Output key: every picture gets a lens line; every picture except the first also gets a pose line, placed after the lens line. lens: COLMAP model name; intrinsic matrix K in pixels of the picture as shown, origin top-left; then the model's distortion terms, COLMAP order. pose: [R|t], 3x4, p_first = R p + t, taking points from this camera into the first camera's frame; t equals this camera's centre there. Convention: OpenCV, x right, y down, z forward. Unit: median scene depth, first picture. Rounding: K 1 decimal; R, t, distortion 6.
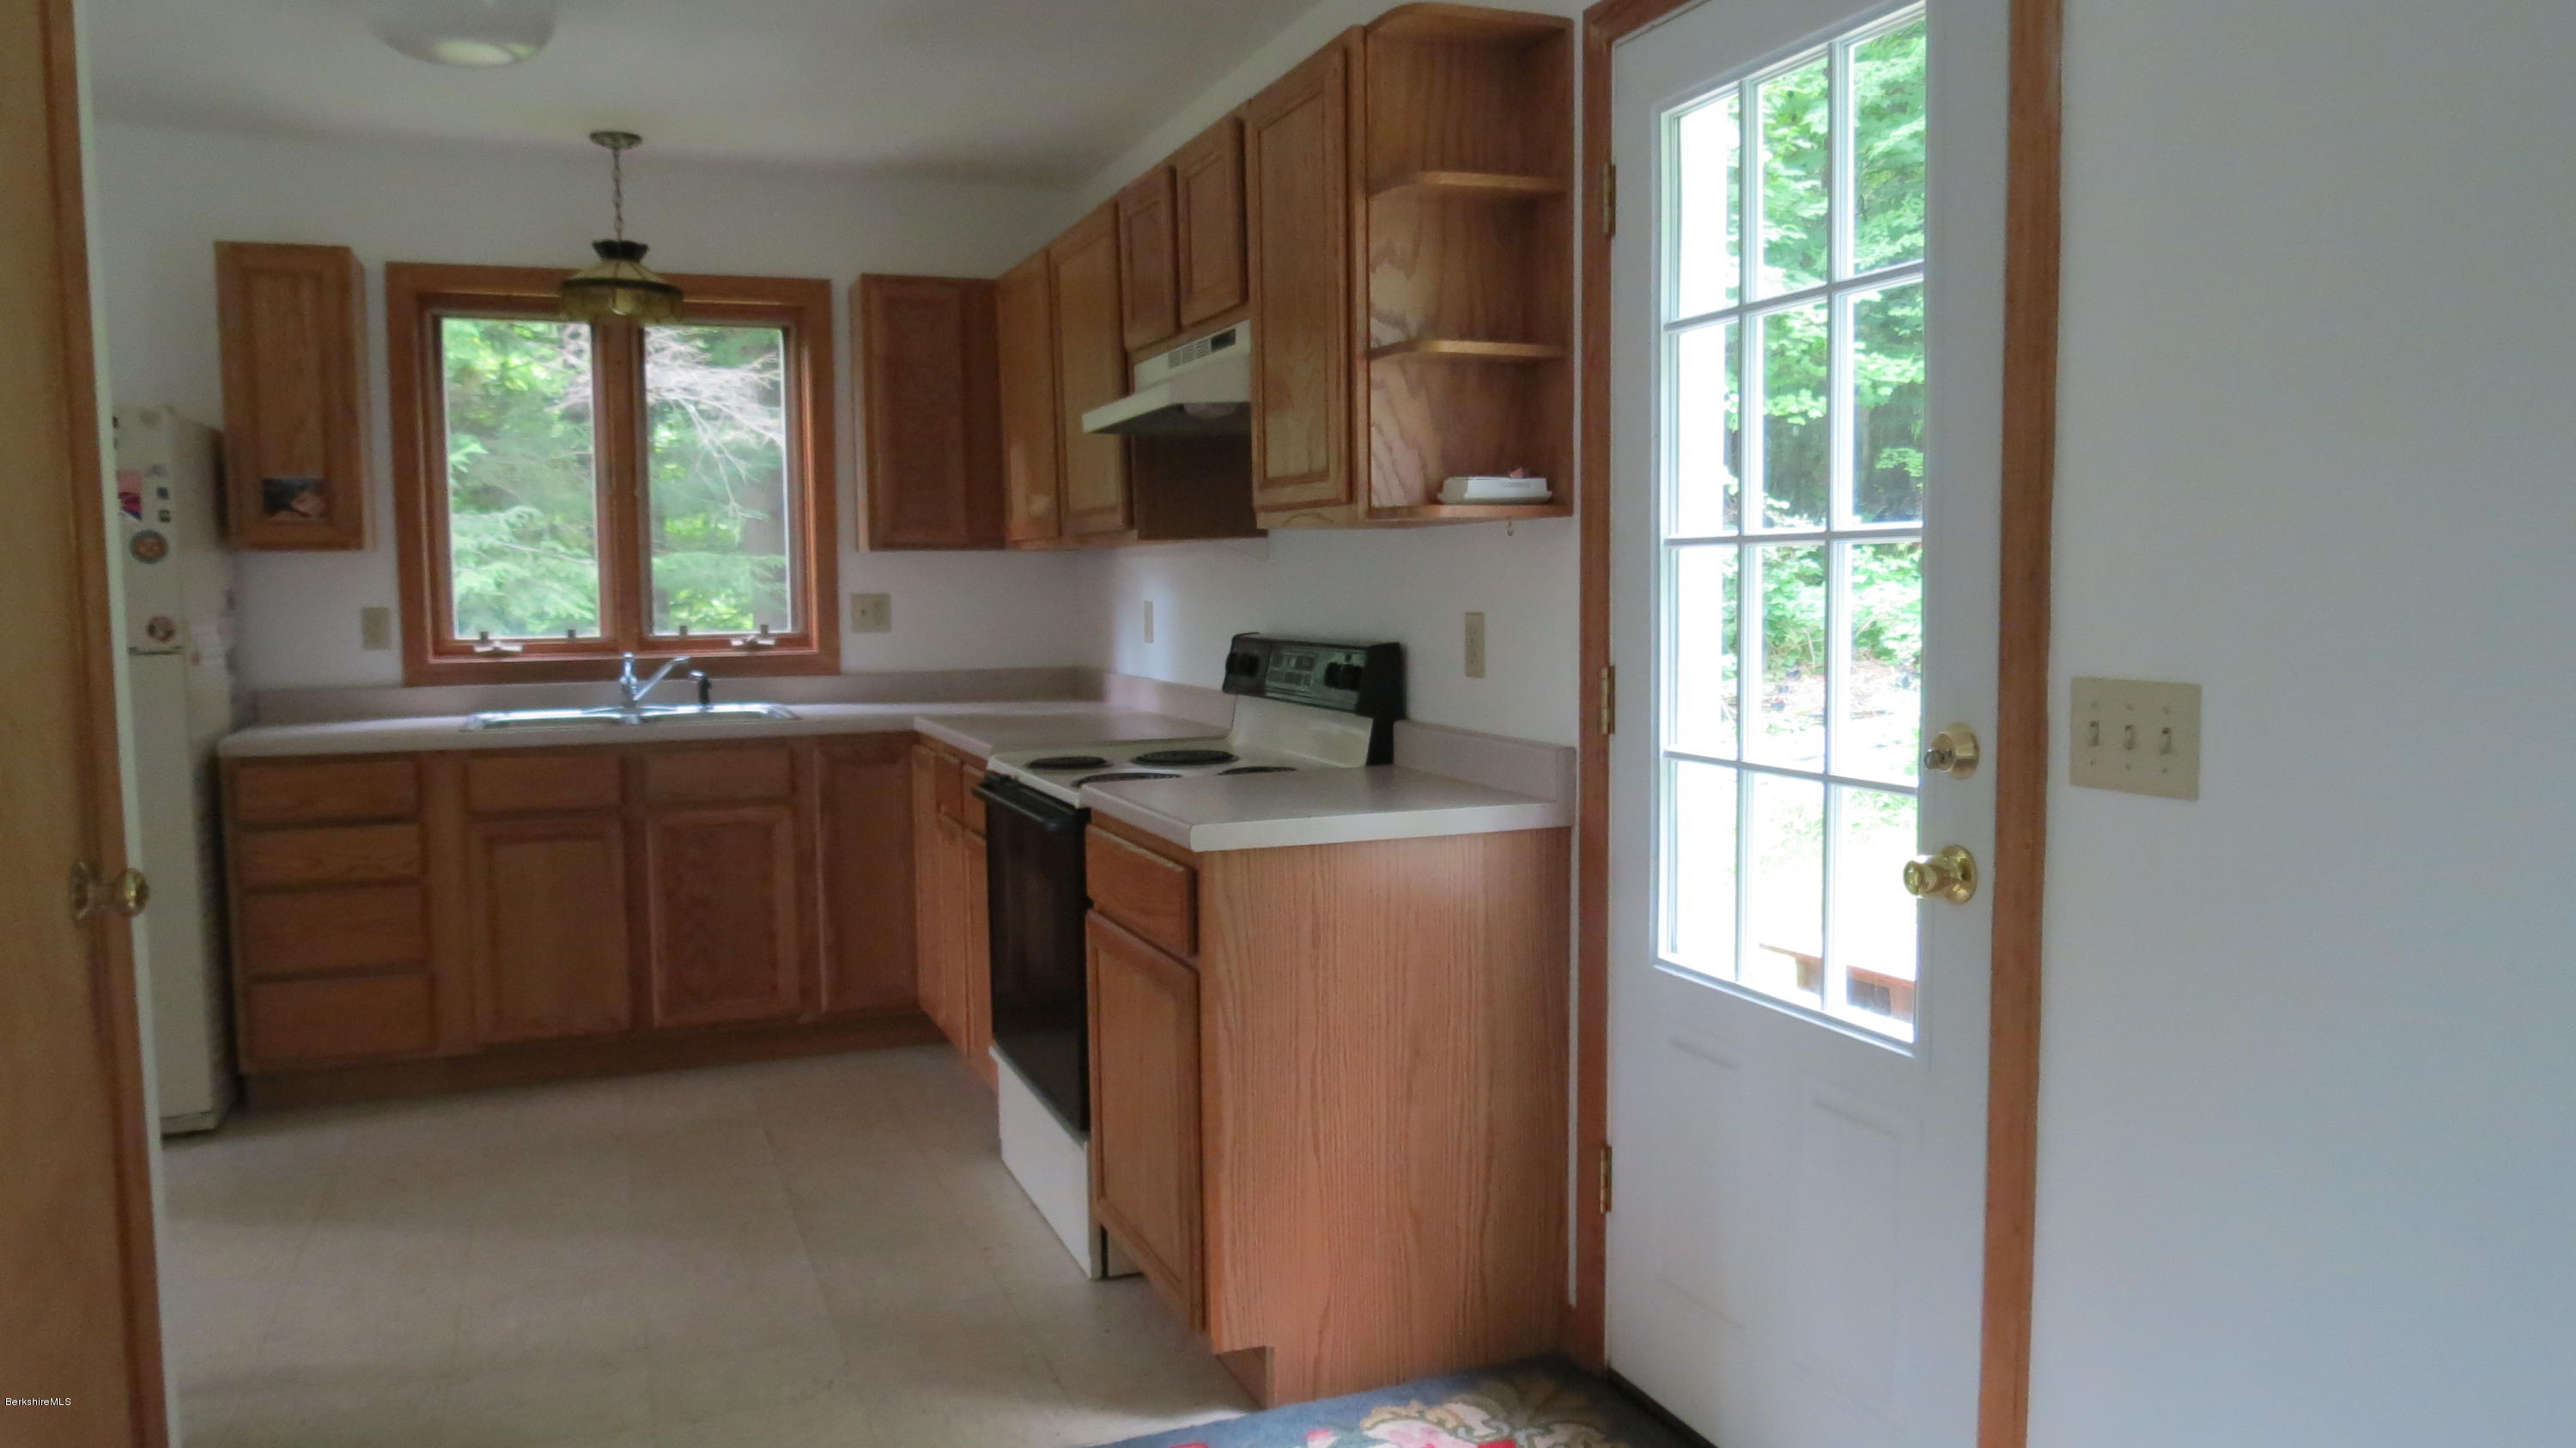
lens RADIAL K [[1827.2, 0, 1288.0], [0, 1827.2, 724.0], [0, 0, 1]] dist [-0.017990, 0.000672]
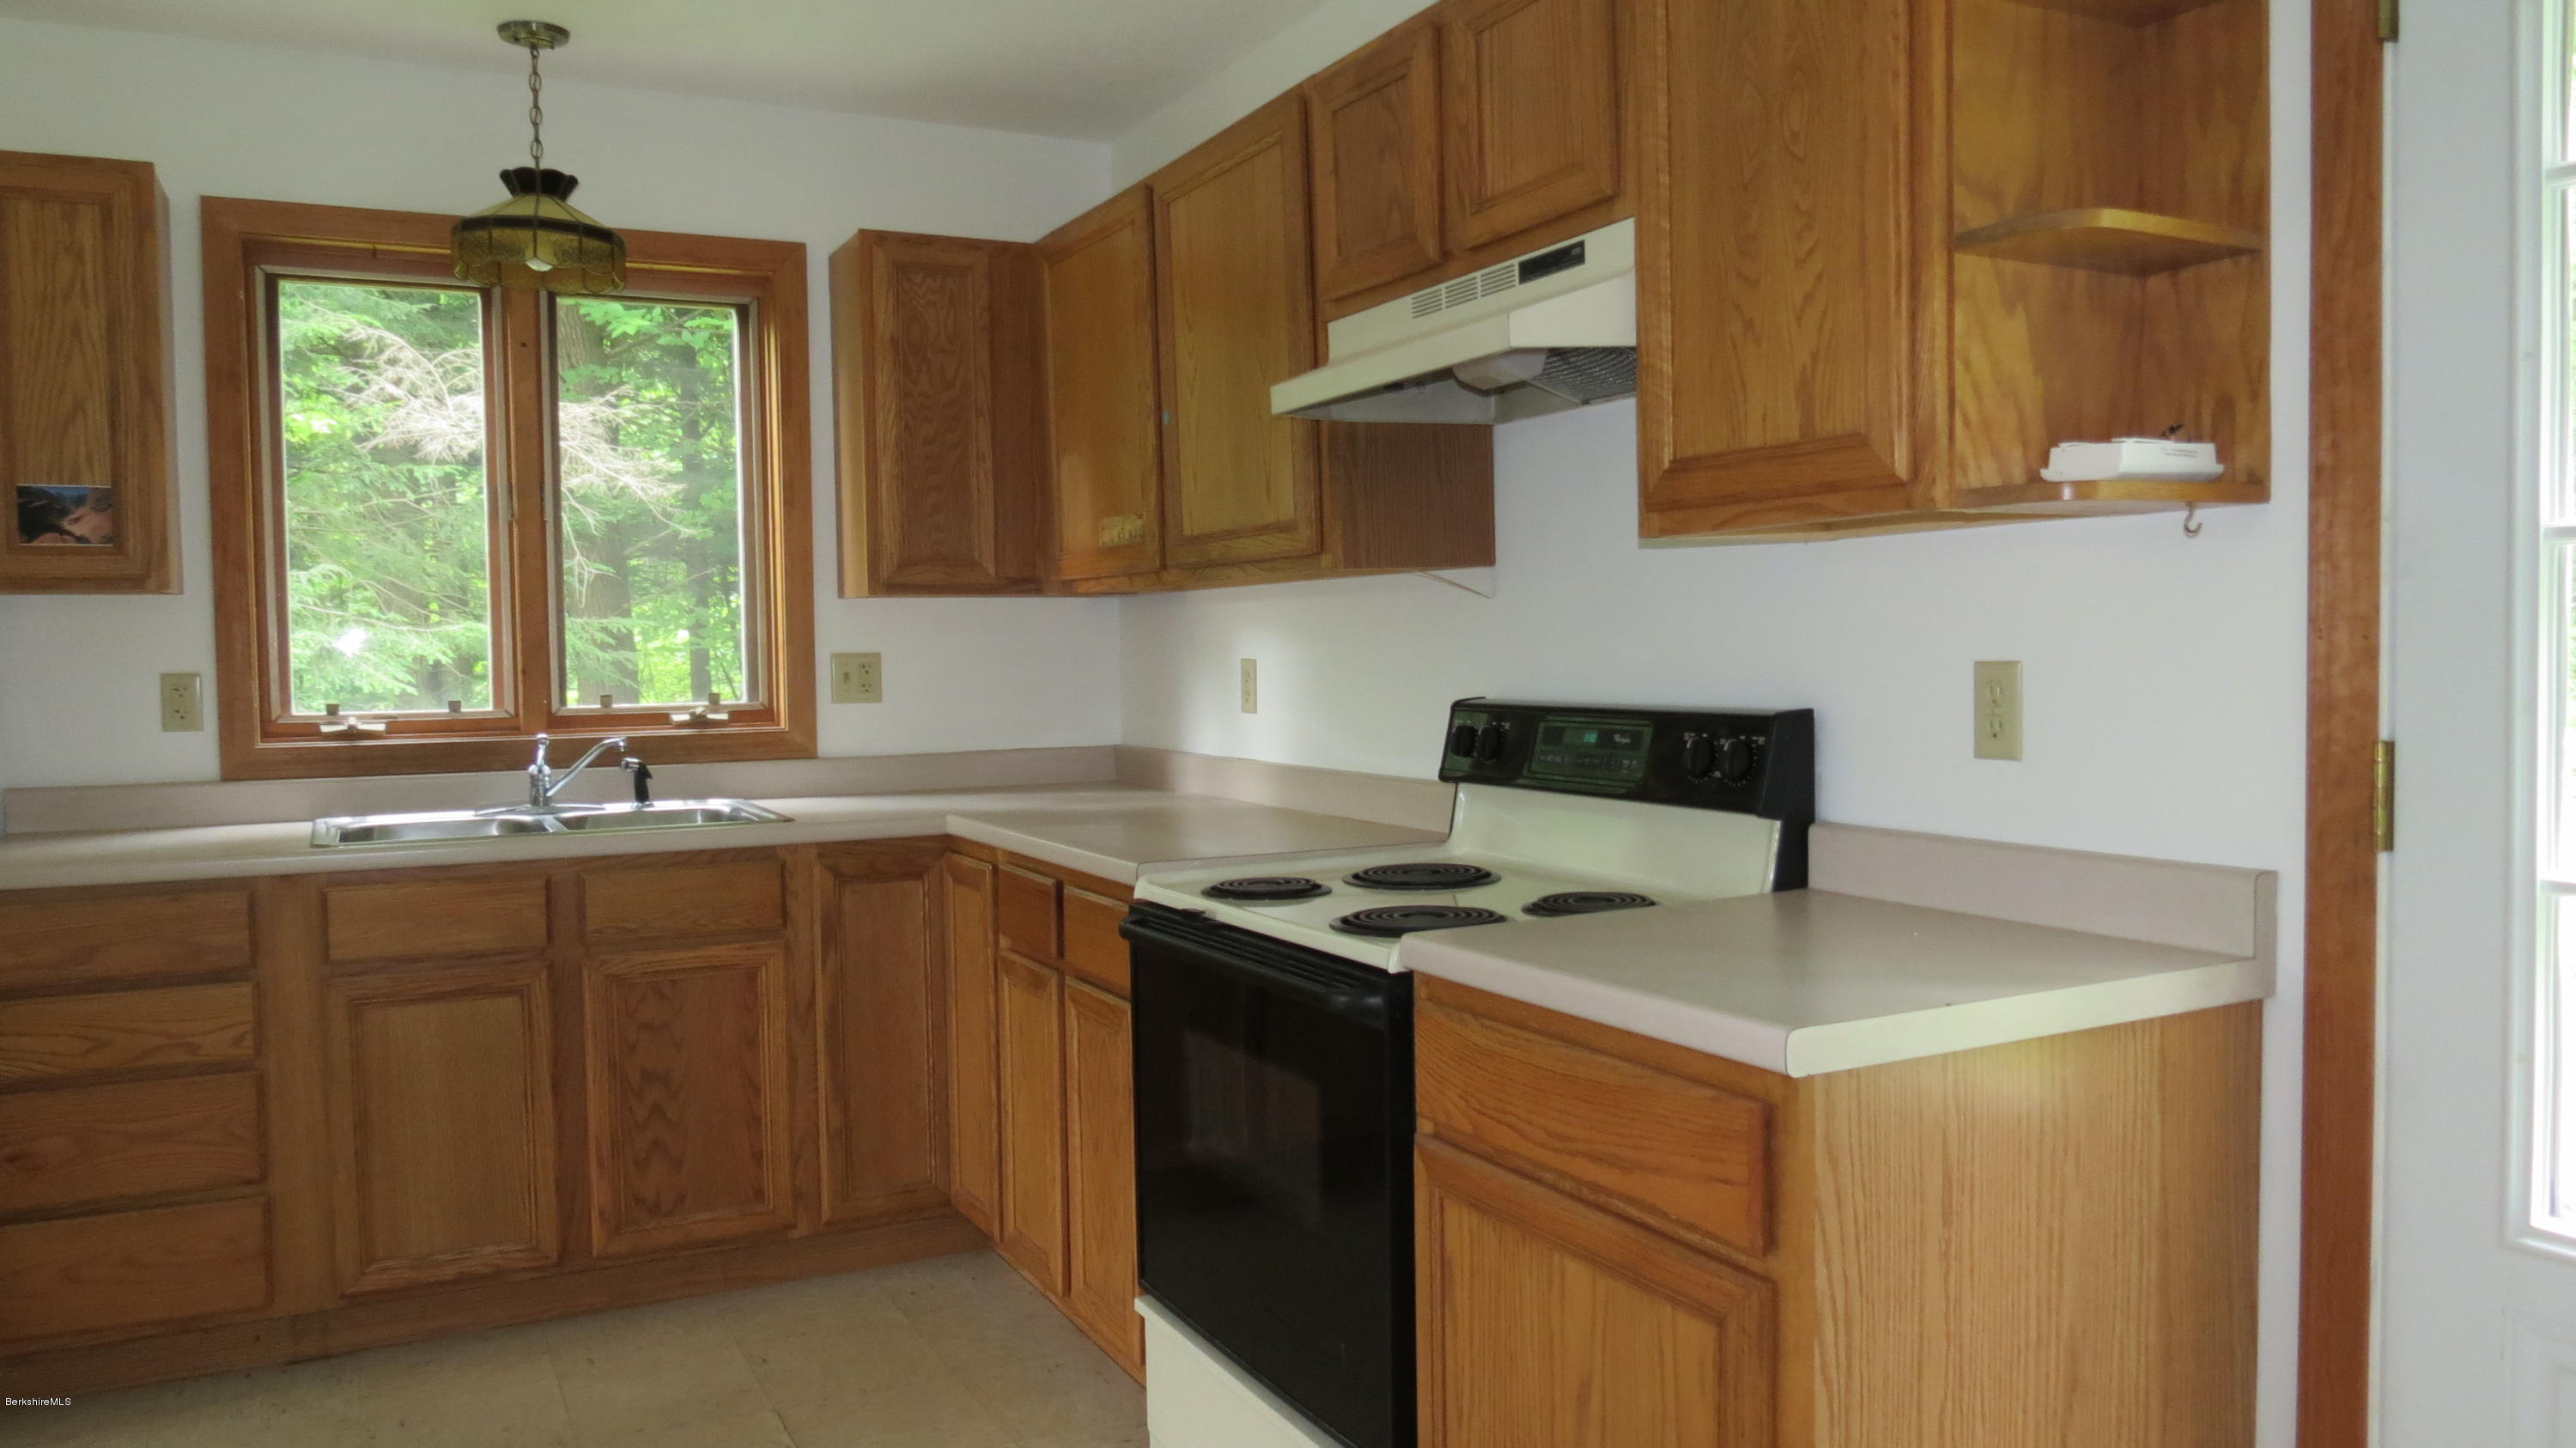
lens RADIAL K [[1827.2, 0, 1288.0], [0, 1827.2, 724.0], [0, 0, 1]] dist [-0.017990, 0.000672]
pose [[0.994194, -0.009560, 0.107174, -0.149547], [0.013645, 0.999205, -0.037453, -0.011520], [-0.106731, 0.038698, 0.993535, 0.251626]]
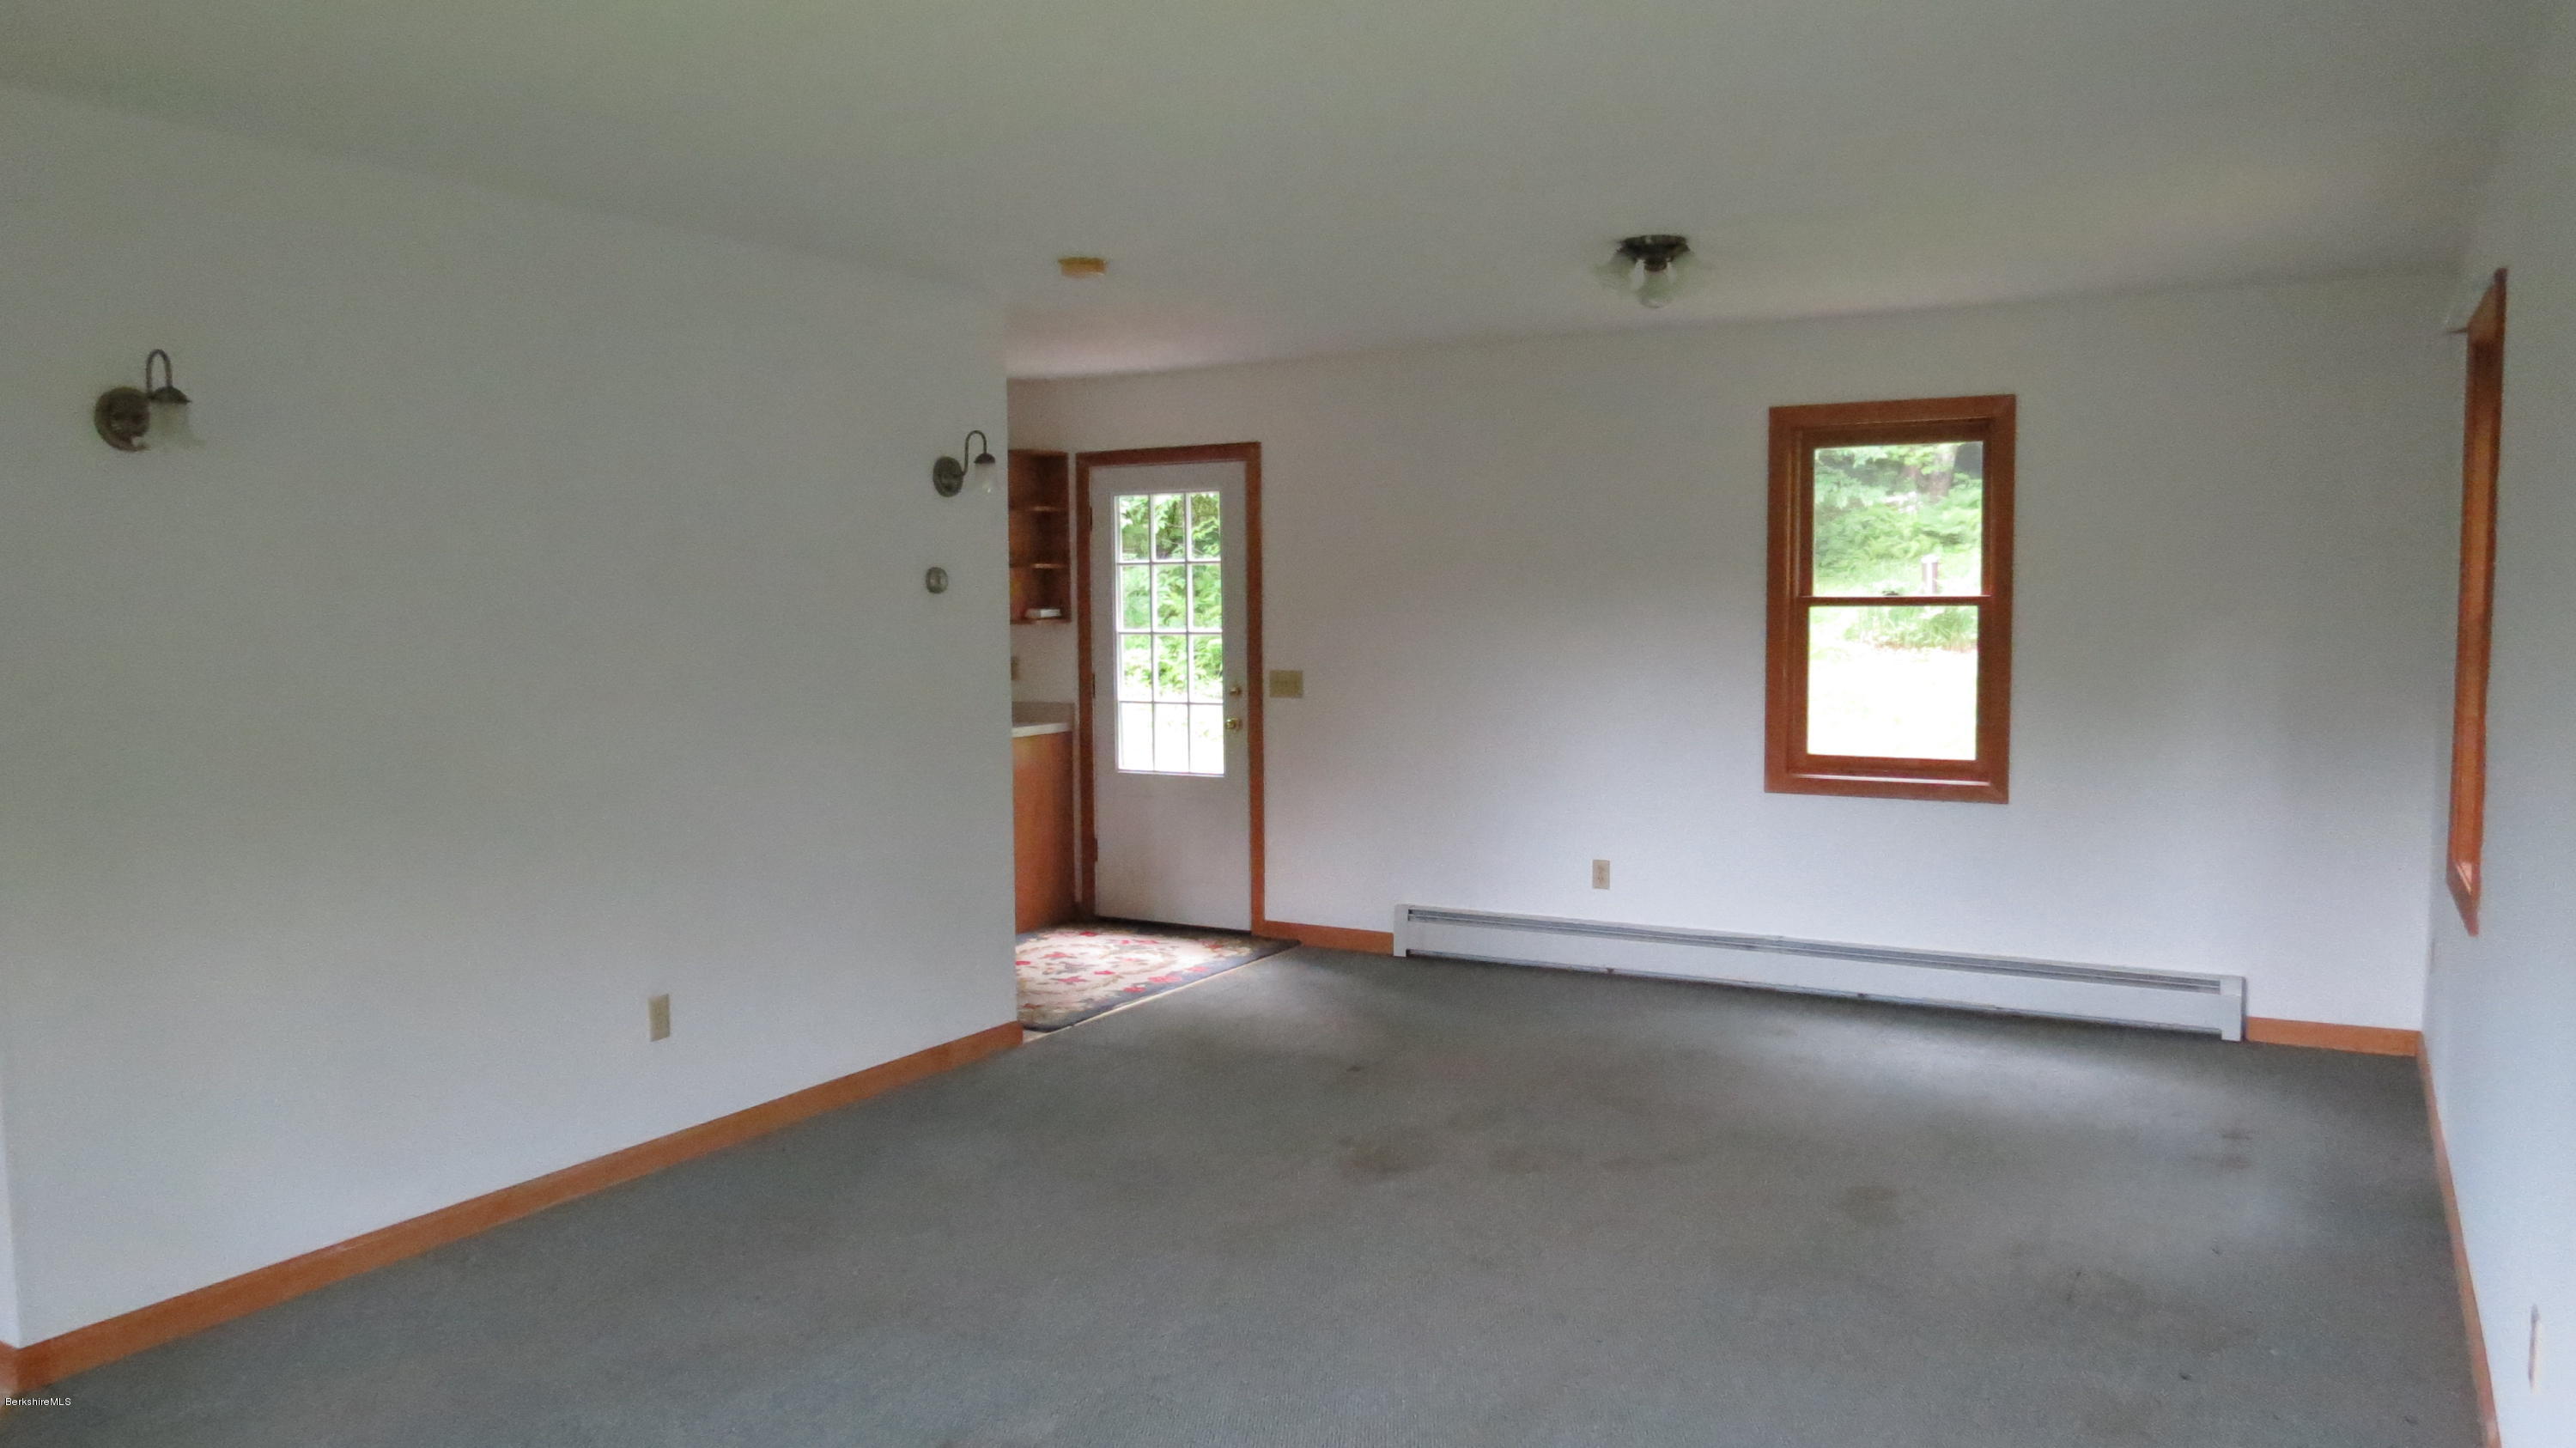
lens RADIAL K [[1827.2, 0, 1288.0], [0, 1827.2, 724.0], [0, 0, 1]] dist [-0.017990, 0.000672]
pose [[0.778634, -0.035375, 0.626481, -0.836881], [0.046561, 0.998914, -0.001465, 0.040315], [-0.625749, 0.030310, 0.779435, -0.877176]]
